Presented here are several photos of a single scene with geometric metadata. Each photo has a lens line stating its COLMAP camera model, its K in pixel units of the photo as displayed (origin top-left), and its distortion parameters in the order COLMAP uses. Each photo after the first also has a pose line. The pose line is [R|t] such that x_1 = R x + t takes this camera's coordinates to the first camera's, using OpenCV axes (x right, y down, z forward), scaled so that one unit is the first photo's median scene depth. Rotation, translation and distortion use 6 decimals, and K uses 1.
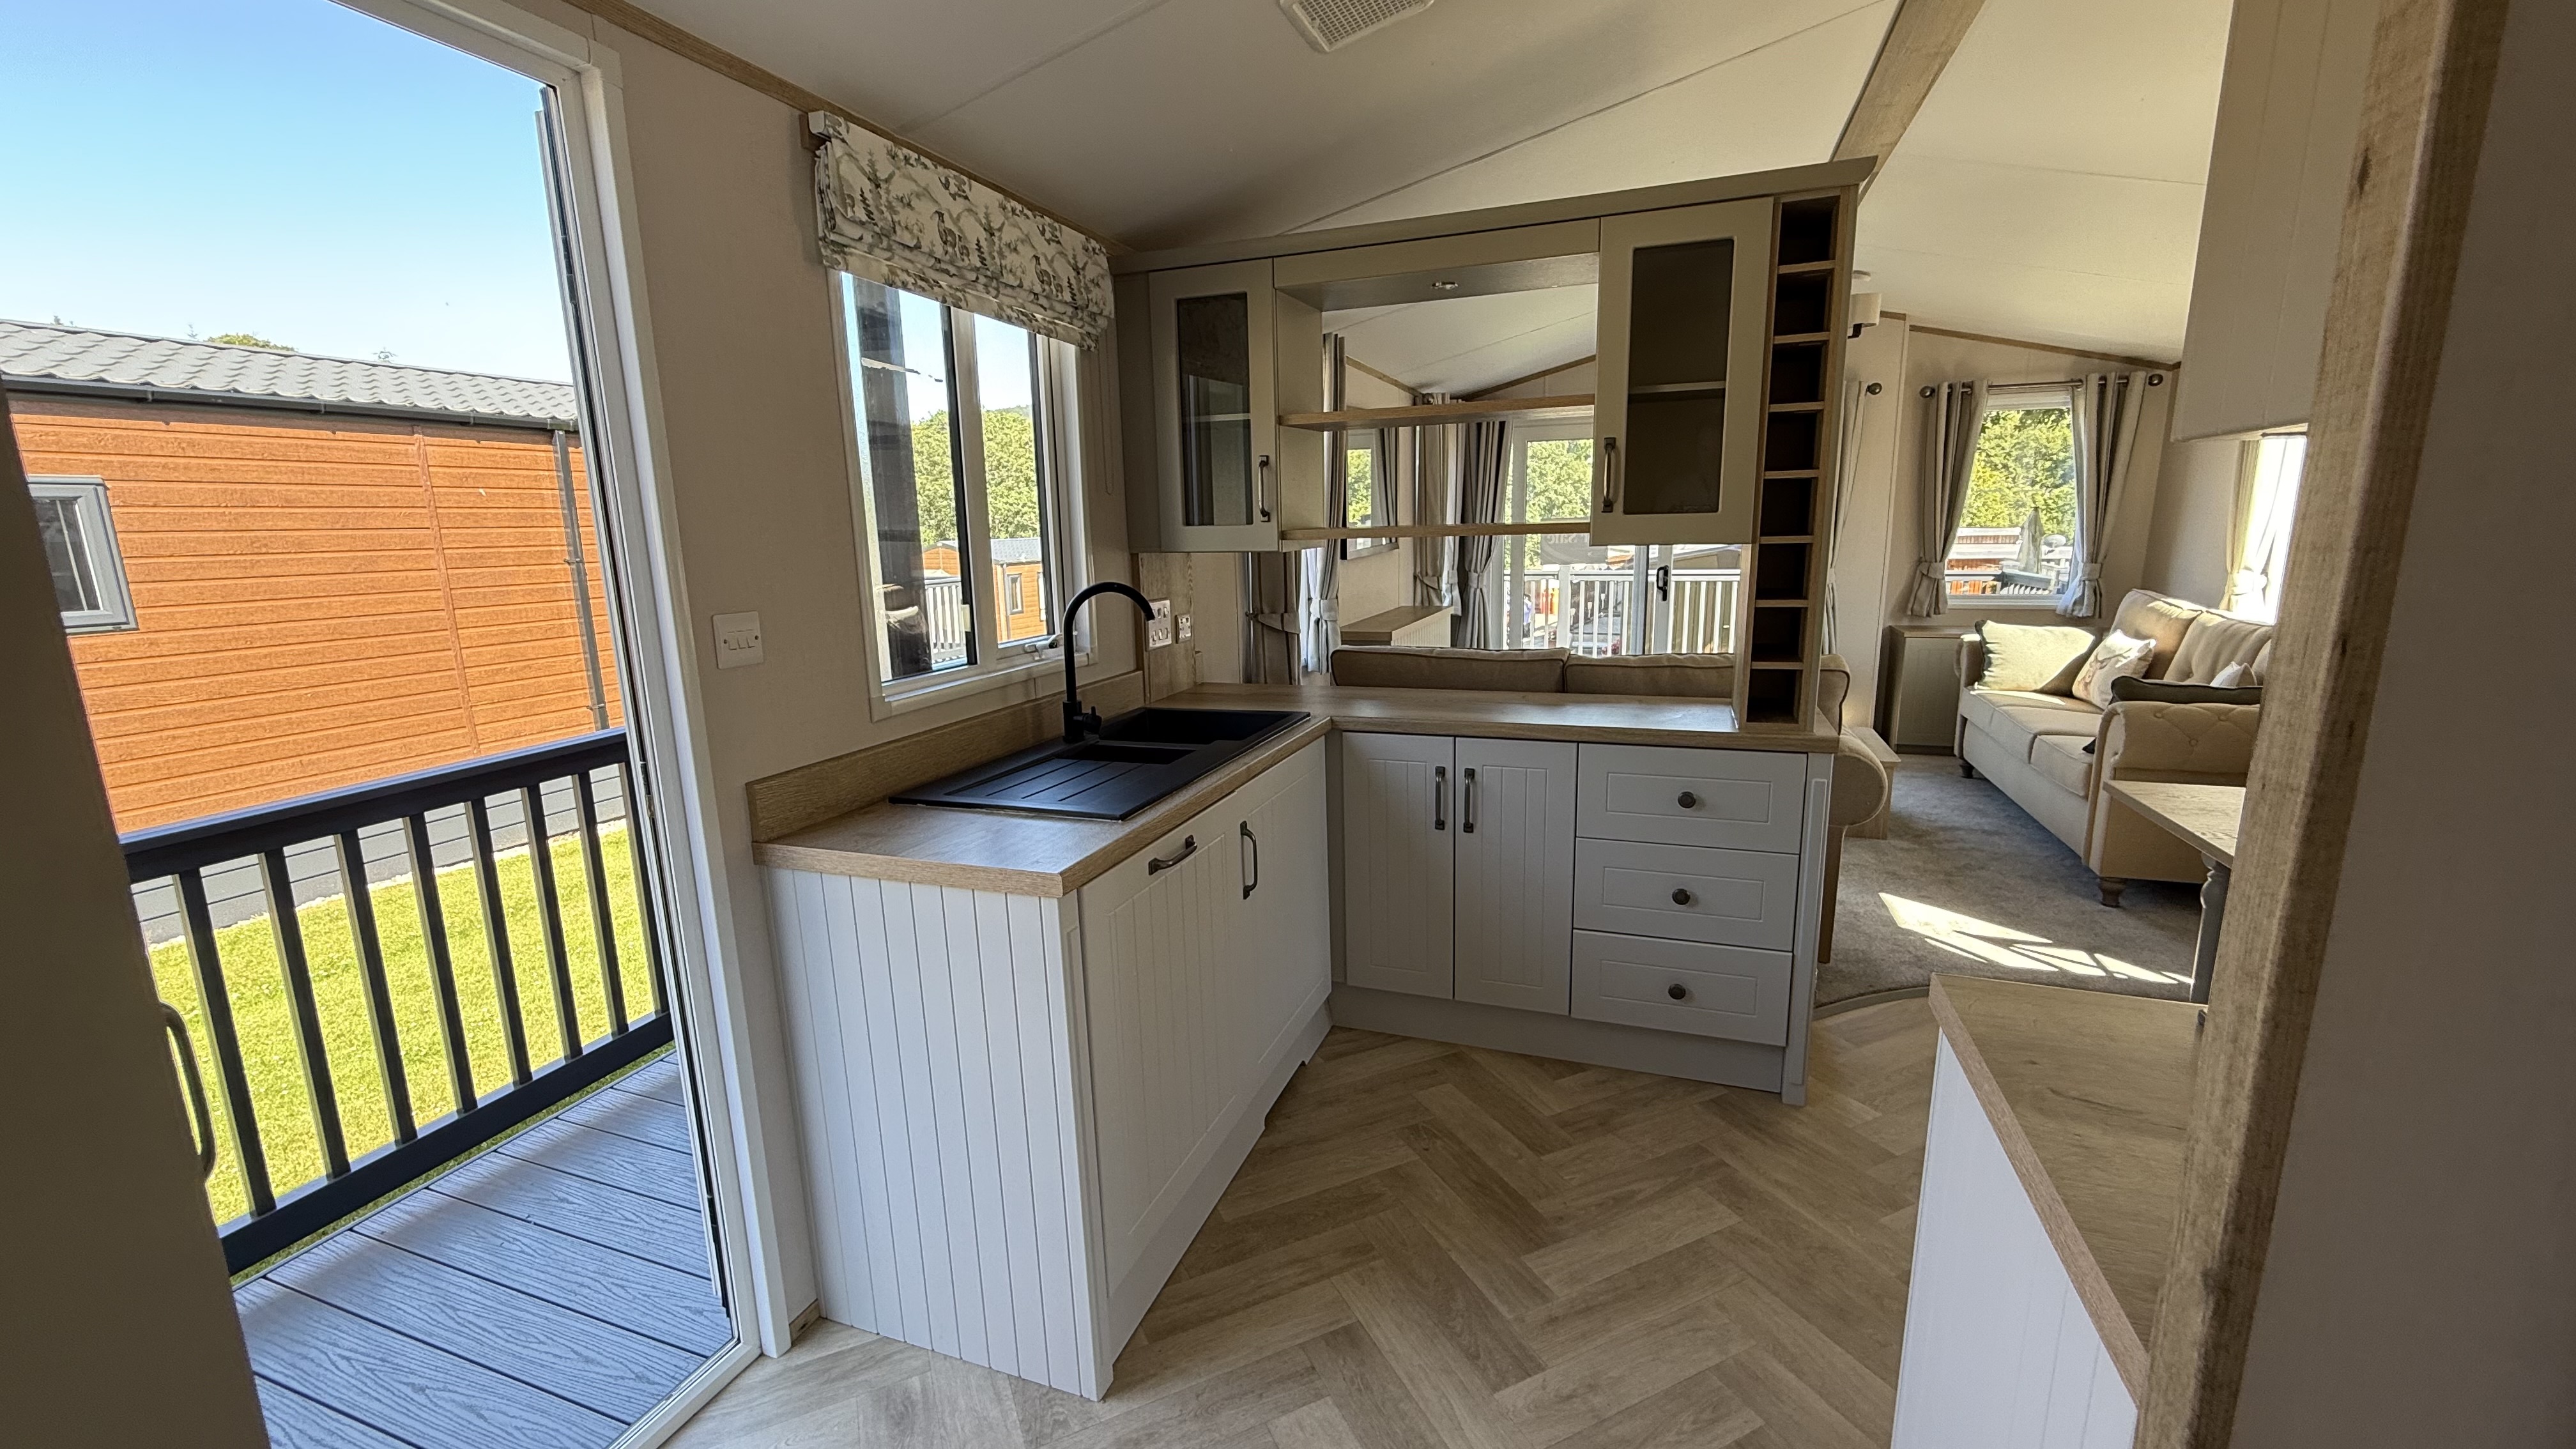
lens RADIAL K [[1027.0, 0, 1288.0], [0, 1027.0, 724.5], [0, 0, 1]] dist [-0.000190, 0.000006]
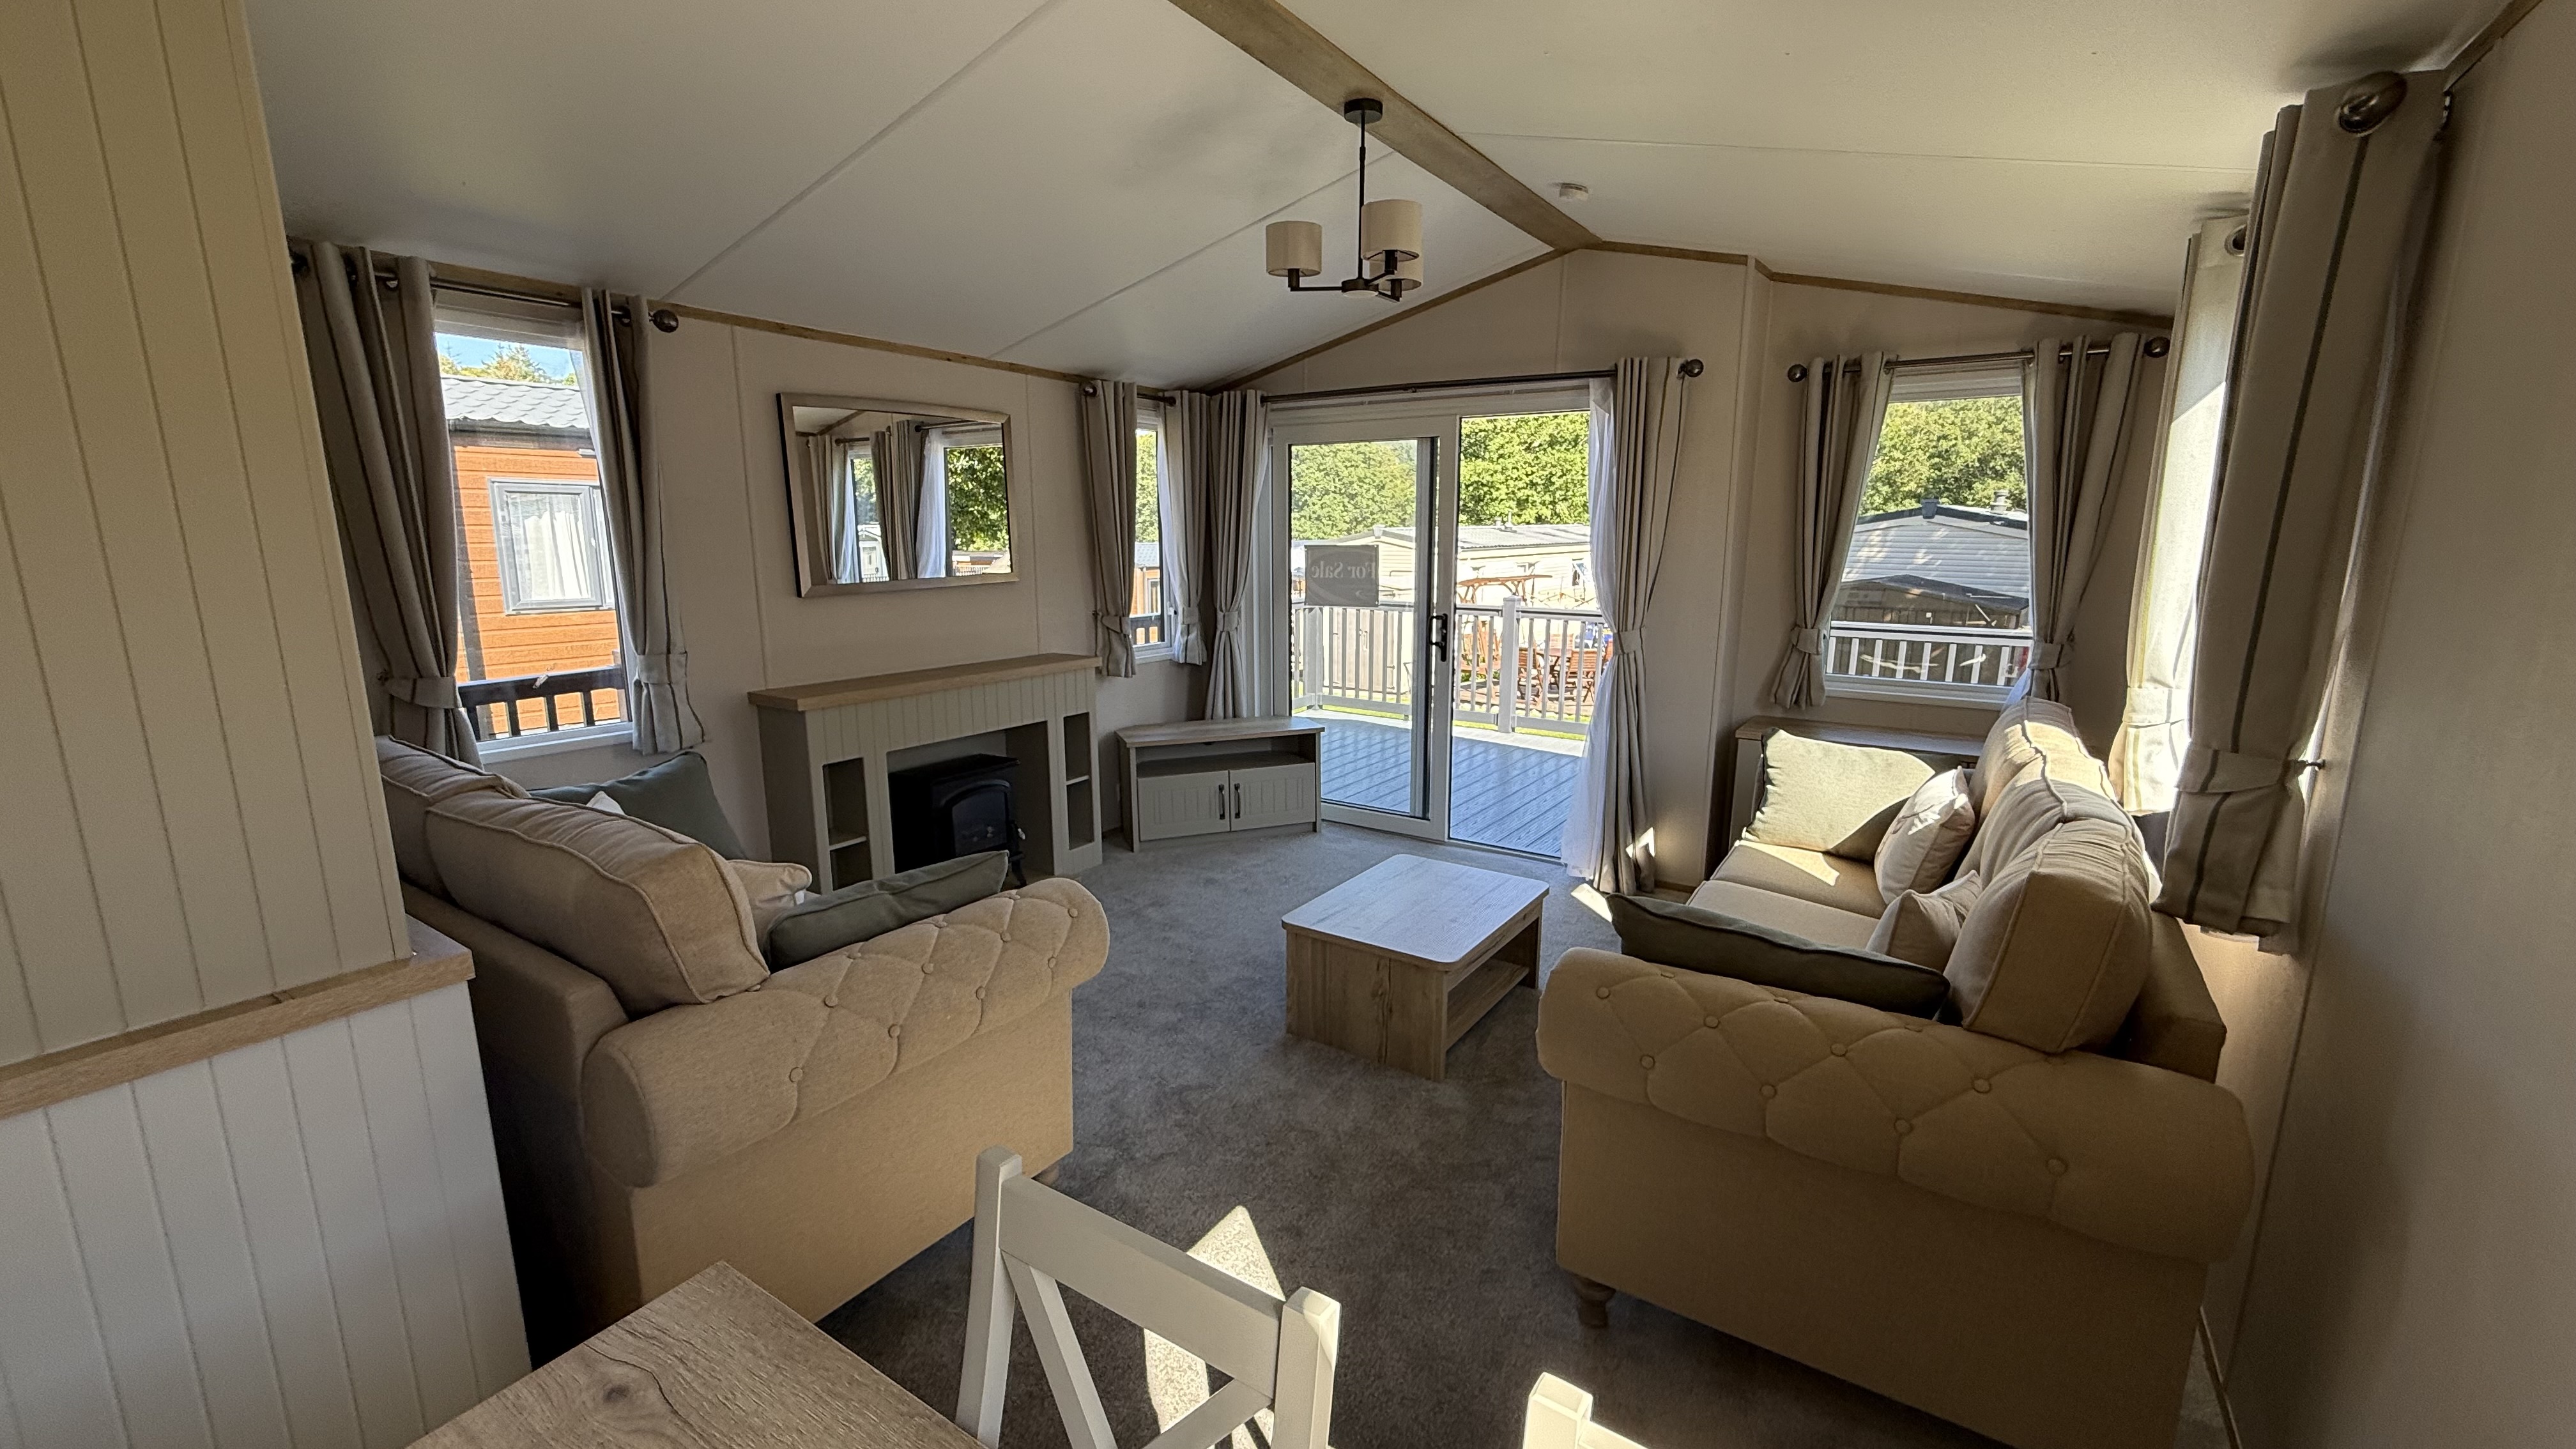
lens RADIAL K [[1027.0, 0, 1288.0], [0, 1027.0, 724.5], [0, 0, 1]] dist [-0.000190, 0.000006]
pose [[0.972478, 0.065853, -0.223495, 0.478747], [-0.067193, 0.997739, 0.001615, -0.076784], [0.223096, 0.013447, 0.974704, 0.286832]]
